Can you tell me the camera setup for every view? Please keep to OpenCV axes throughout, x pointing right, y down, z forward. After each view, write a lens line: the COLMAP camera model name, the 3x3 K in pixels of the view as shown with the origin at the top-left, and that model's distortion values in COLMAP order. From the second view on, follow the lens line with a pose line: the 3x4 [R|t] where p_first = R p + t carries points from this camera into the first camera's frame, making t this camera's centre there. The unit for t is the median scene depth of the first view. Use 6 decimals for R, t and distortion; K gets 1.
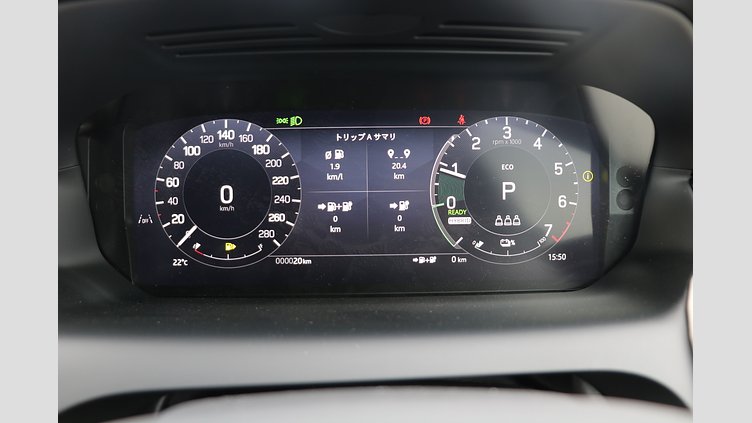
lens RADIAL K [[523.1, 0, 376.4], [0, 523.1, 212.4], [0, 0, 1]] dist [-0.129632, 0.002441]
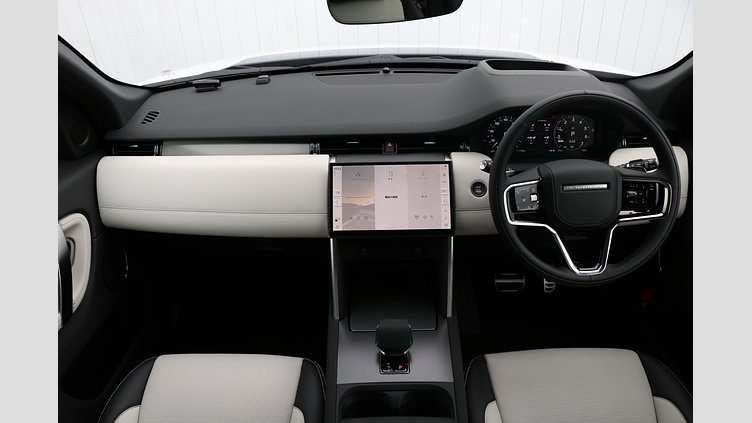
lens RADIAL K [[523.1, 0, 375.7], [0, 523.1, 215.1], [0, 0, 1]] dist [-0.129632, 0.002441]
pose [[0.998928, 0.002746, -0.046199, -1.116375], [0.005927, 0.982430, 0.186538, -0.175800], [0.045899, -0.186612, 0.981361, -3.163971]]
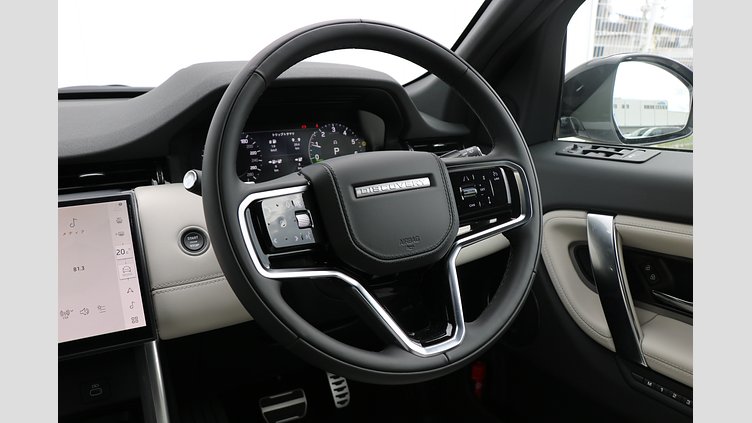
lens RADIAL K [[523.1, 0, 375.9], [0, 523.1, 209.8], [0, 0, 1]] dist [-0.129632, 0.002441]
pose [[0.894091, -0.116667, 0.432424, -0.768367], [0.140260, 0.989849, -0.022947, 0.350805], [-0.425357, 0.081168, 0.901379, -1.491766]]
